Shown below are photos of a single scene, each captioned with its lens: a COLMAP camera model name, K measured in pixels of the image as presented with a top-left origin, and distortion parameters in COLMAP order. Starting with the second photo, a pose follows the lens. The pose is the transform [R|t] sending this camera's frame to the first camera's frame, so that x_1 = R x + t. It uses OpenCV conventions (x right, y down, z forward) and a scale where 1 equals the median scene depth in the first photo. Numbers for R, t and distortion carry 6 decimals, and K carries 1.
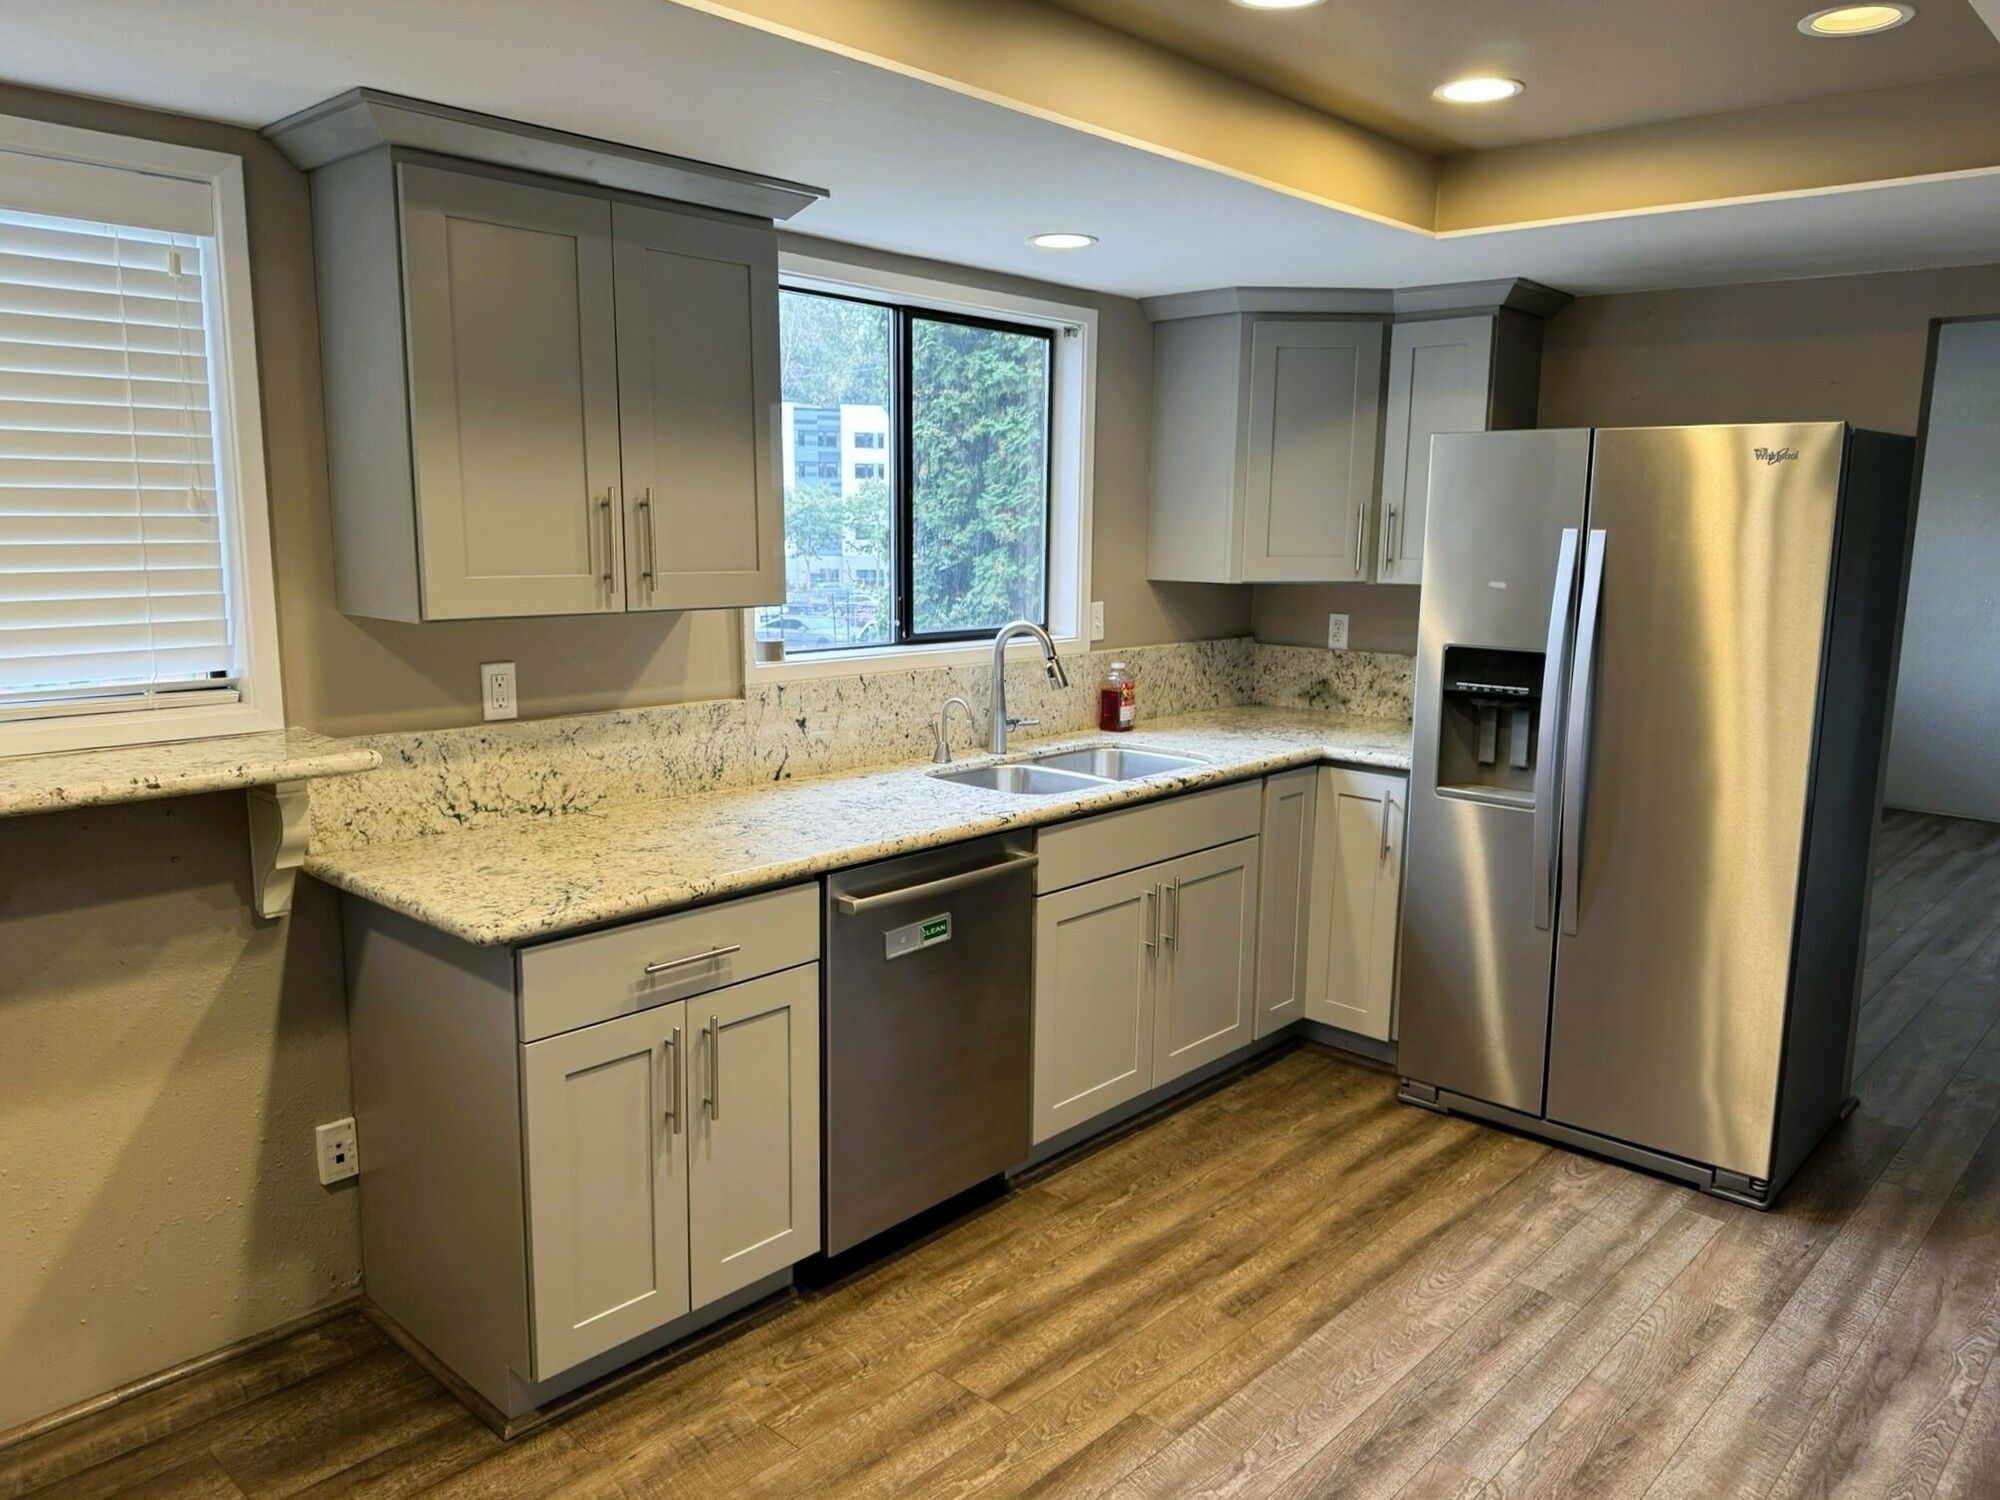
lens RADIAL K [[1424.3, 0, 992.0], [0, 1424.3, 745.0], [0, 0, 1]] dist [-0.007068, -0.001831]
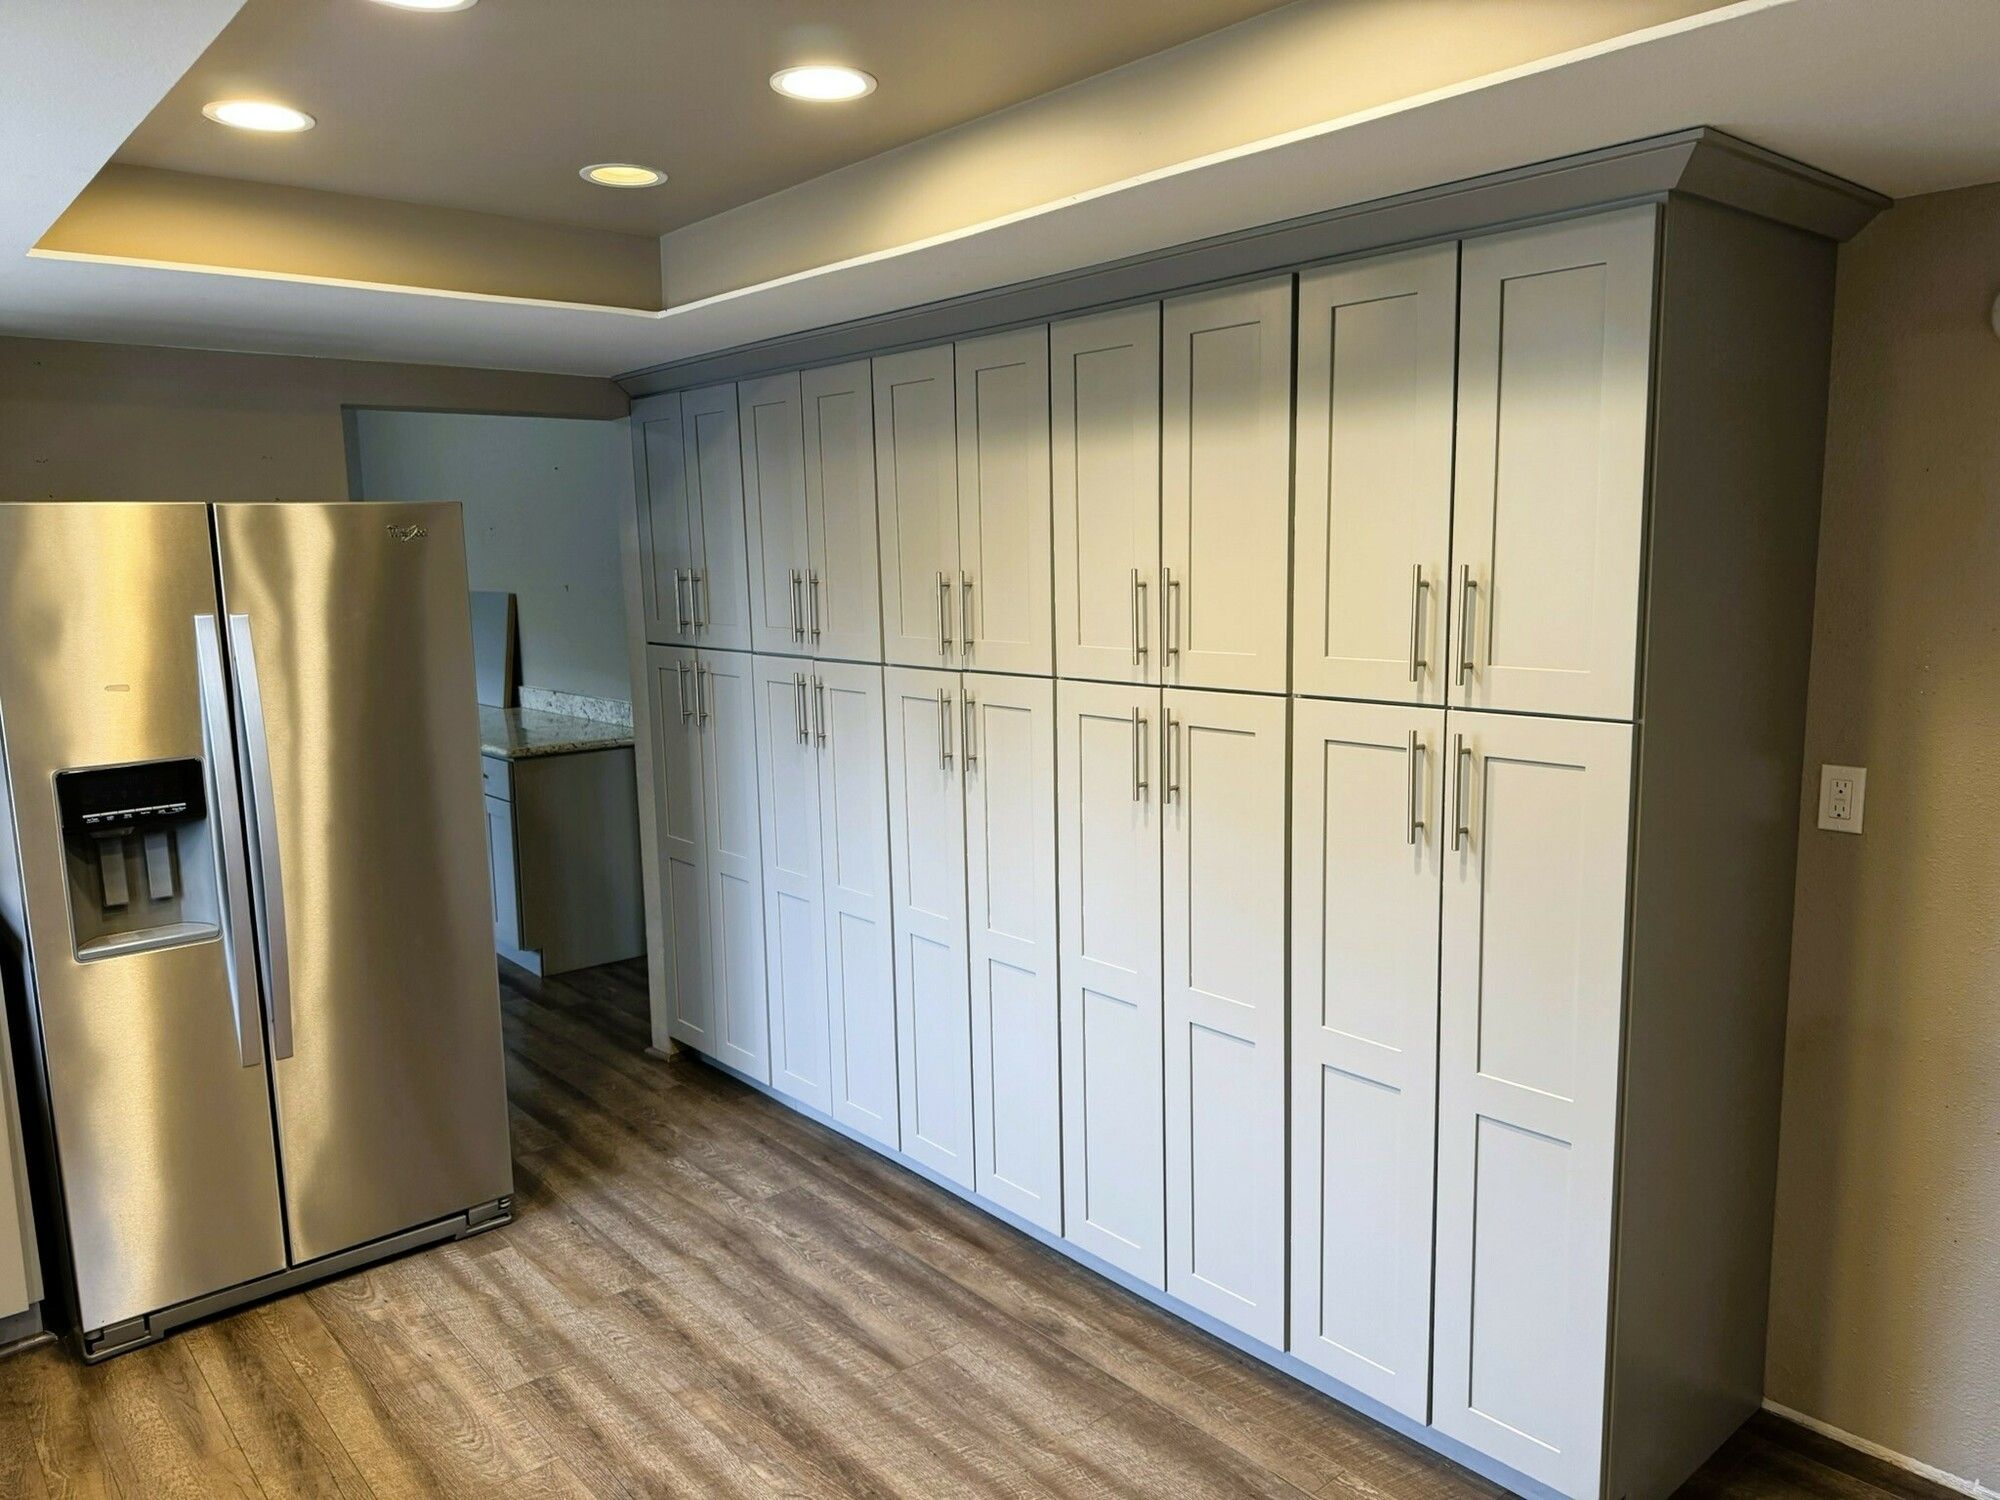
lens RADIAL K [[1424.3, 0, 992.3], [0, 1424.3, 757.8], [0, 0, 1]] dist [-0.007068, -0.001831]
pose [[0.116516, -0.167589, 0.978947, -0.431650], [0.185540, 0.971982, 0.144313, -0.108301], [-0.975704, 0.164819, 0.144346, 0.443053]]
